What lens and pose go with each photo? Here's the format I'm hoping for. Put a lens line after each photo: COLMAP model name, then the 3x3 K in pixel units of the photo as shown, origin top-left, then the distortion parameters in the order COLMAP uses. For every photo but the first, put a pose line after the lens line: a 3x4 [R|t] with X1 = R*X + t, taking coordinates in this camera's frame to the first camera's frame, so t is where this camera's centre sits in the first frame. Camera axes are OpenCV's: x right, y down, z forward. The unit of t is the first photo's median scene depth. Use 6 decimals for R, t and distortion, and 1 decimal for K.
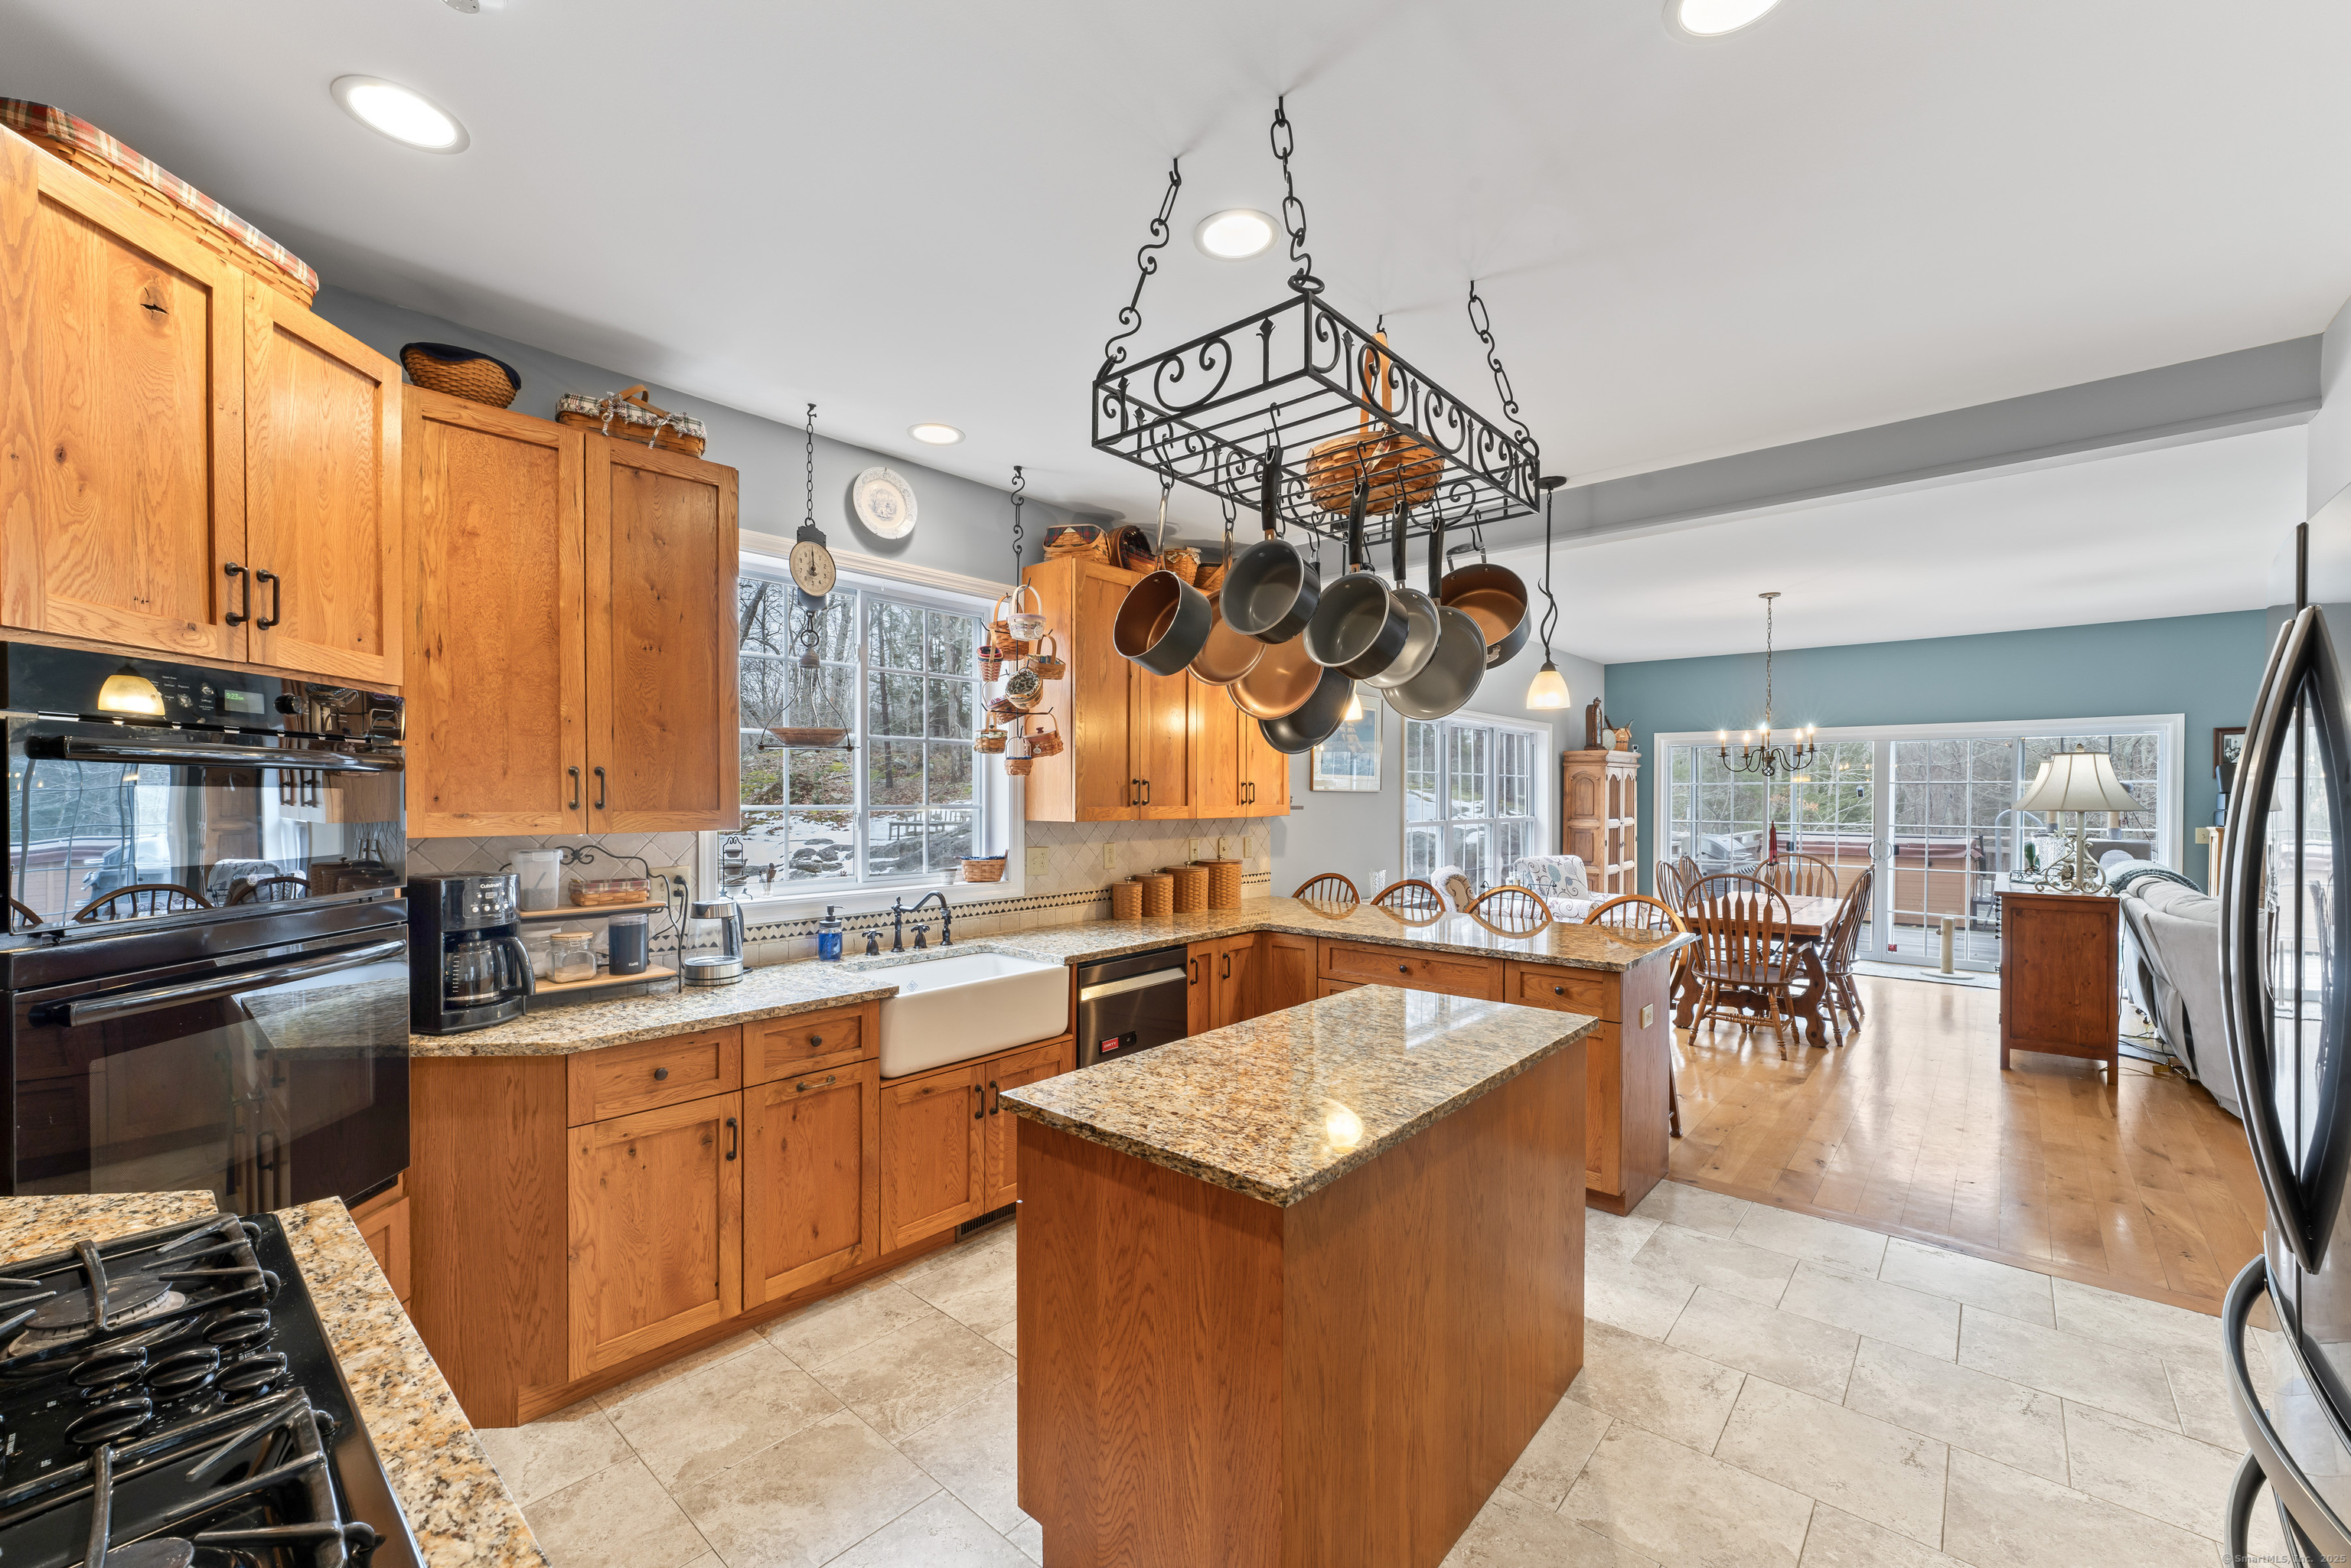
lens RADIAL K [[935.0, 0, 1164.3], [0, 935.0, 811.7], [0, 0, 1]] dist [-0.000523, 0.000385]
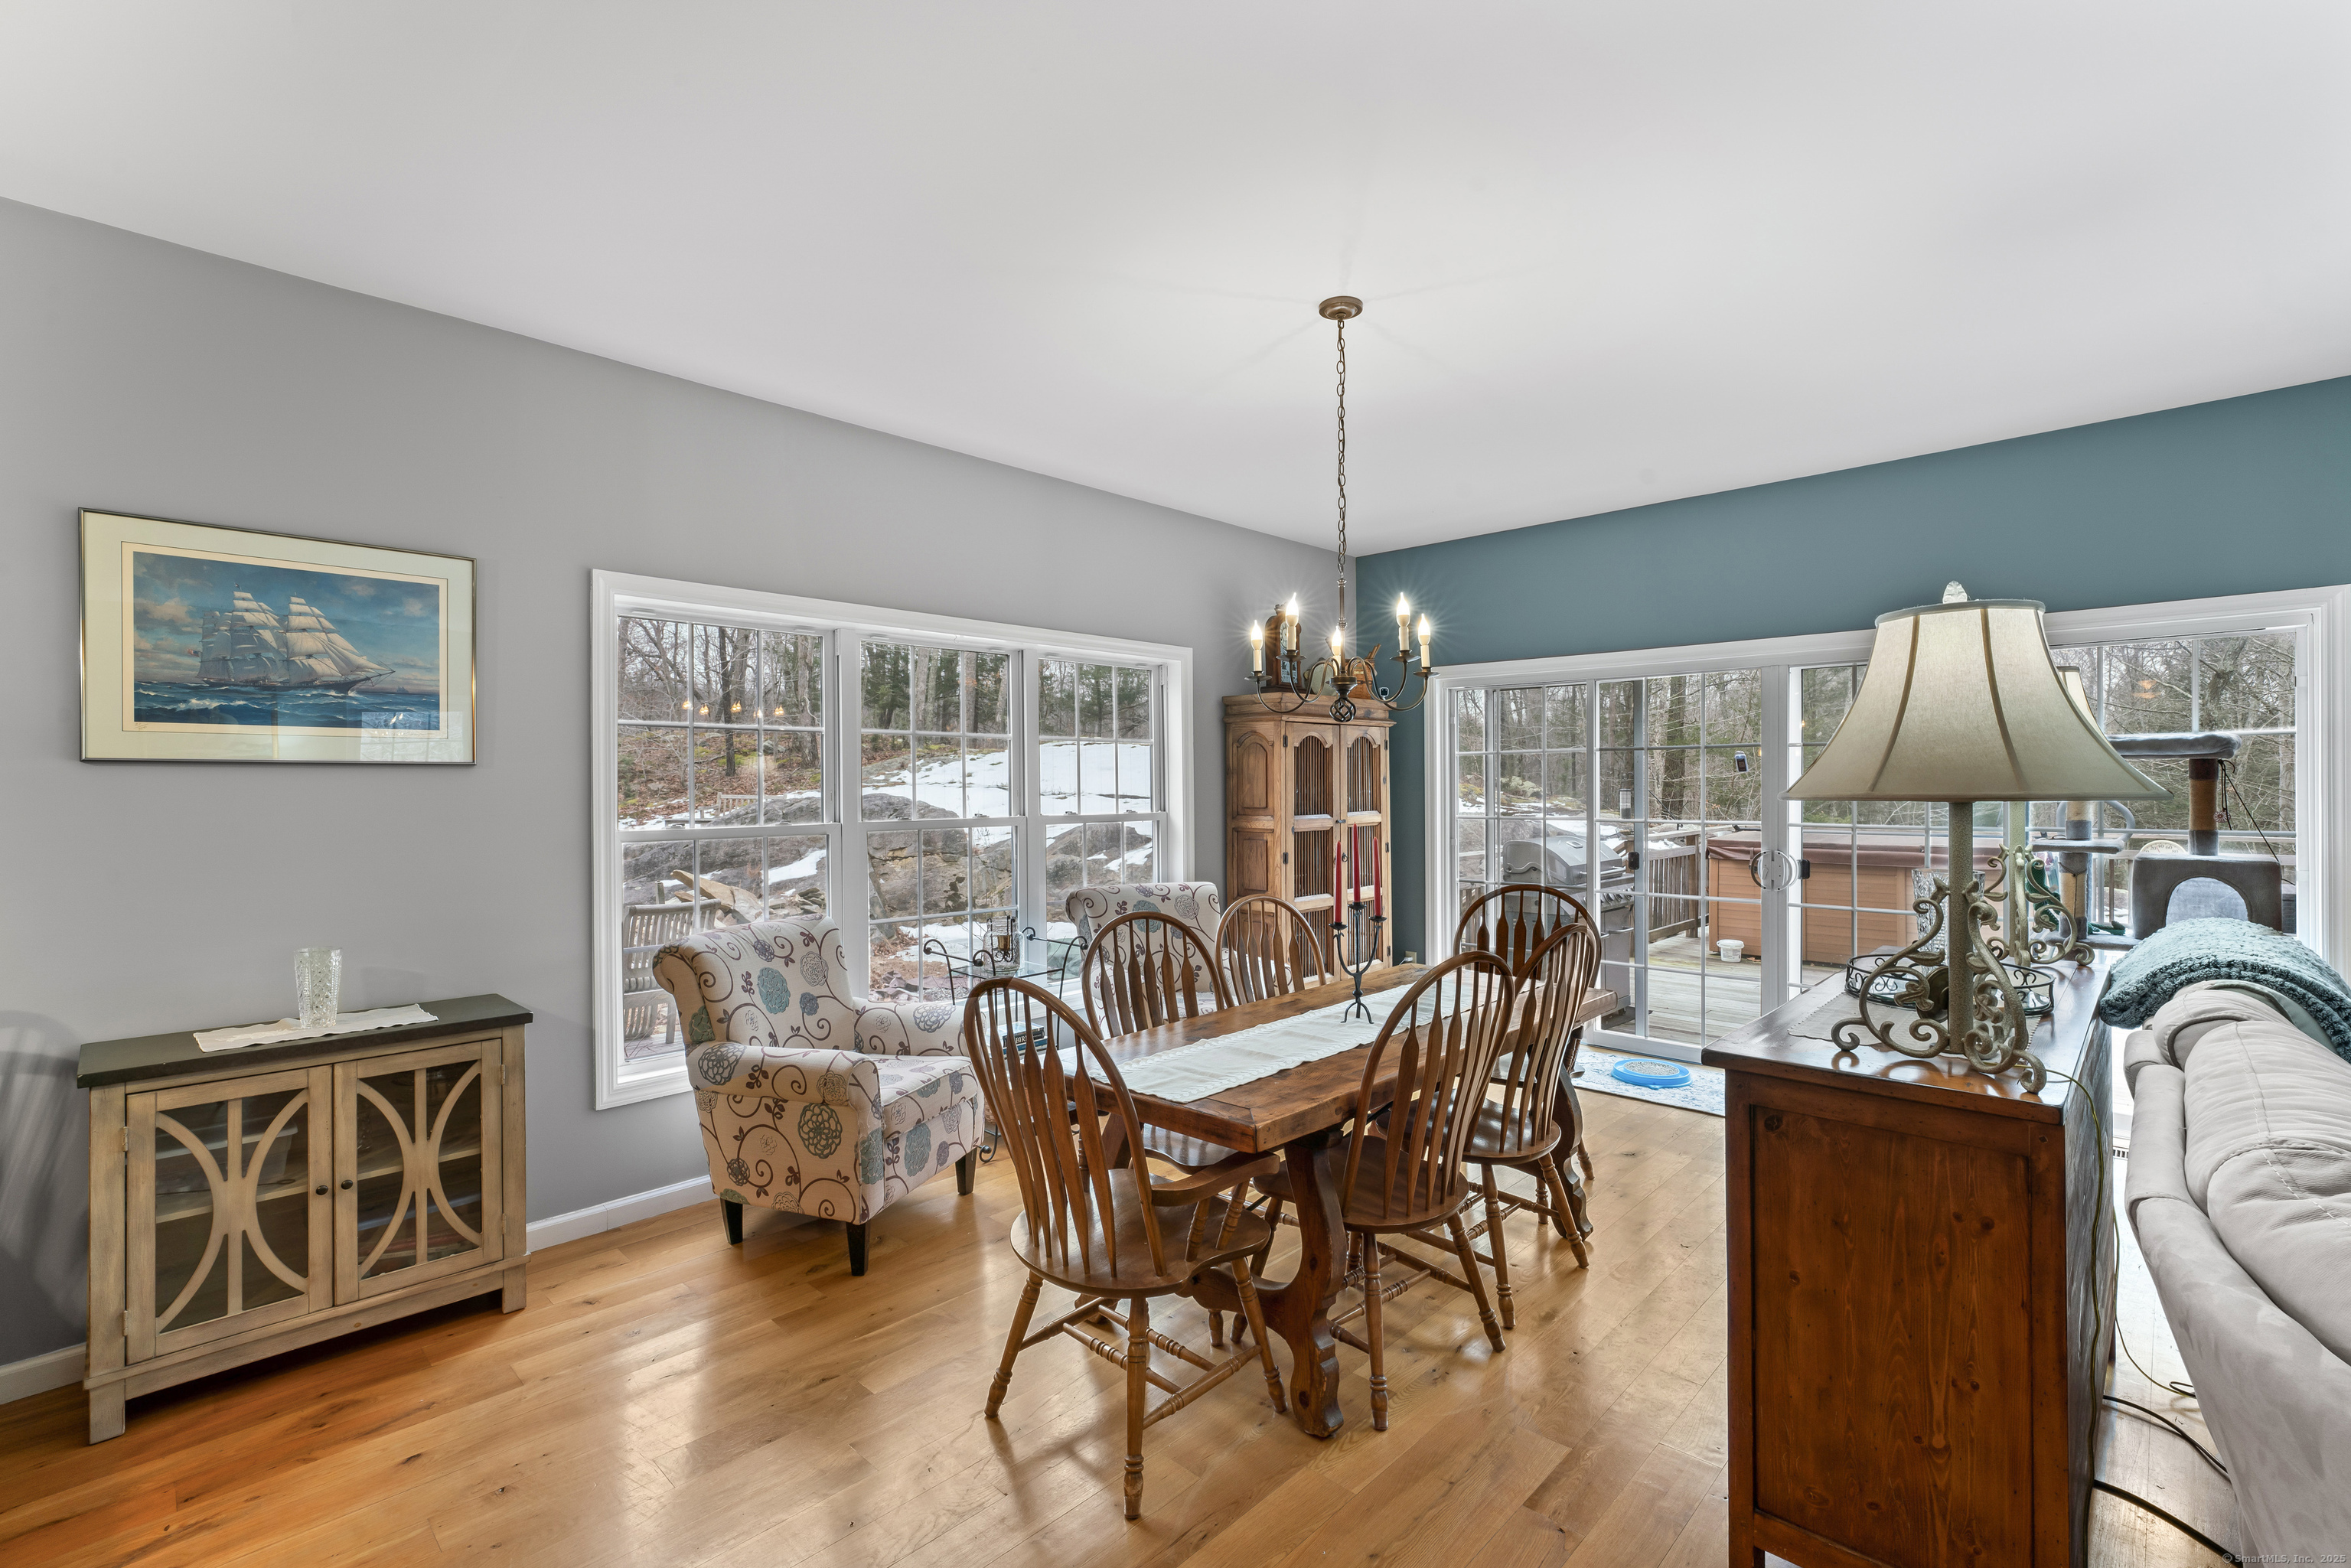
lens RADIAL K [[1024.6, 0, 1171.0], [0, 1024.6, 786.9], [0, 0, 1]] dist [-0.001190, -0.000313]
pose [[0.998869, -0.007050, -0.047032, 1.512789], [0.006442, 0.999894, -0.013067, -0.005237], [0.047119, 0.012750, 0.998808, 1.333862]]
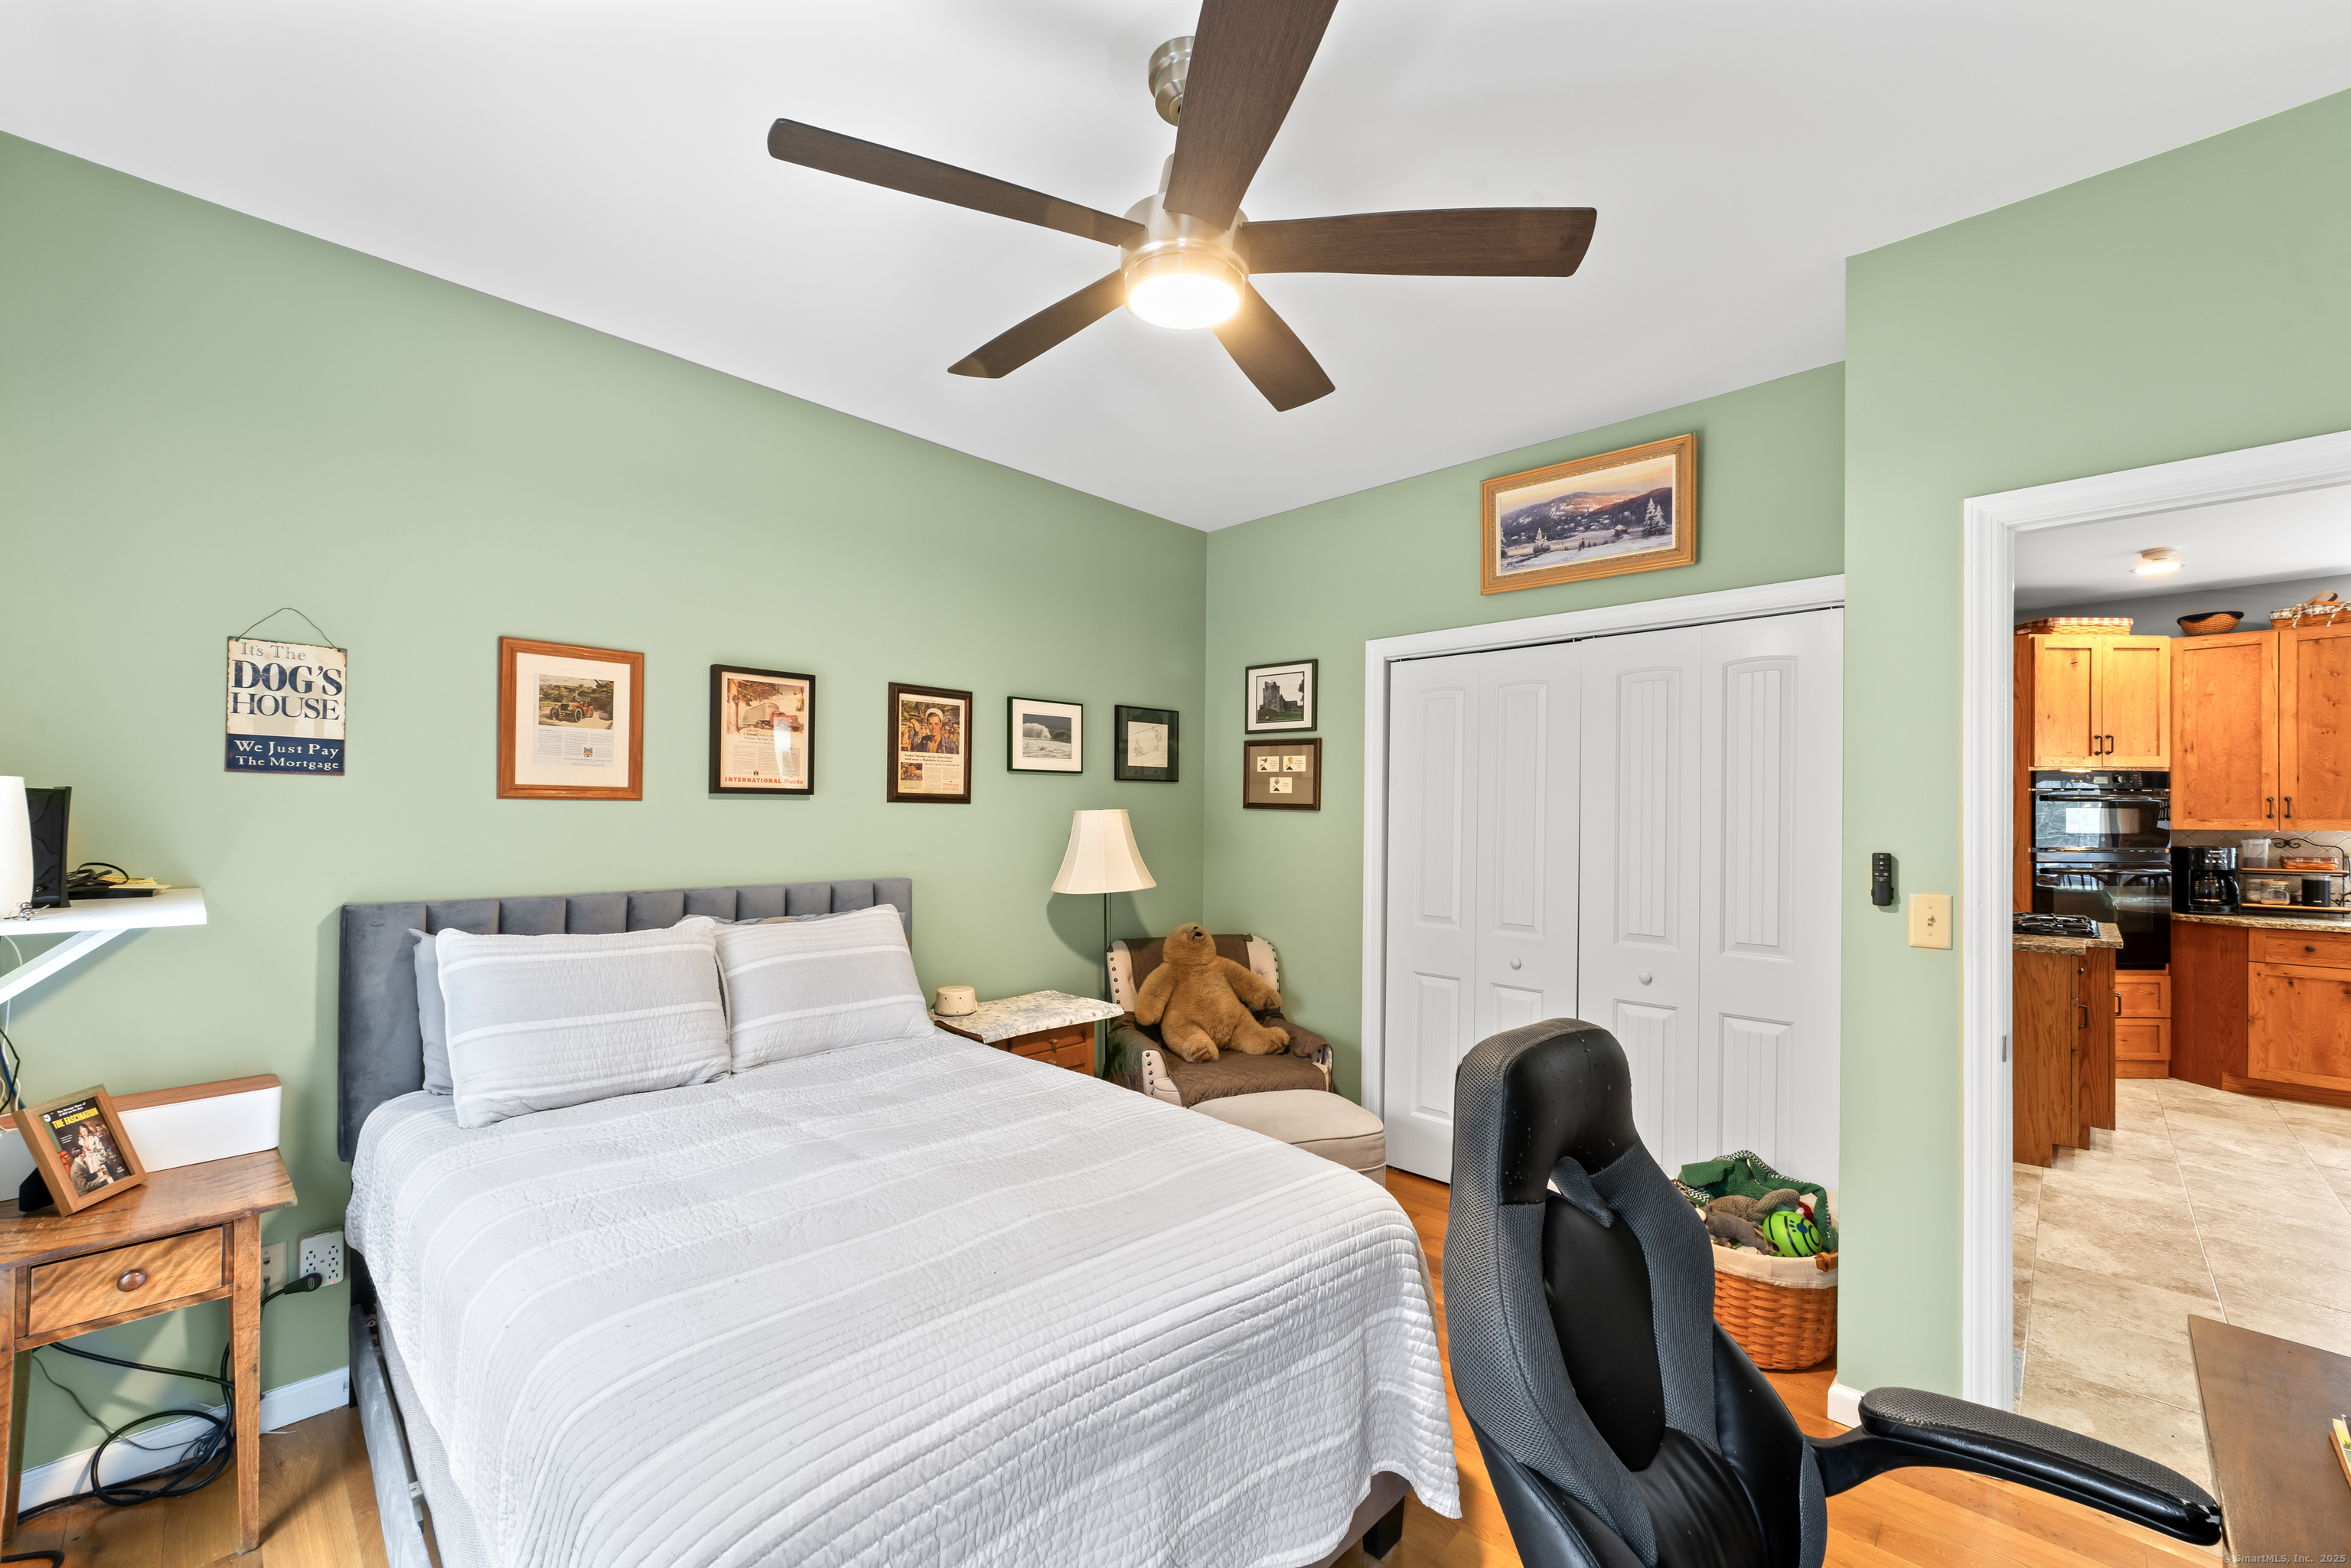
lens RADIAL K [[935.0, 0, 1164.3], [0, 935.0, 811.7], [0, 0, 1]] dist [-0.000523, 0.000385]
pose [[-0.044117, -0.010058, -0.998976, 1.485764], [-0.022737, 0.999700, -0.009061, 0.056411], [0.998768, 0.022314, -0.044333, -1.293661]]
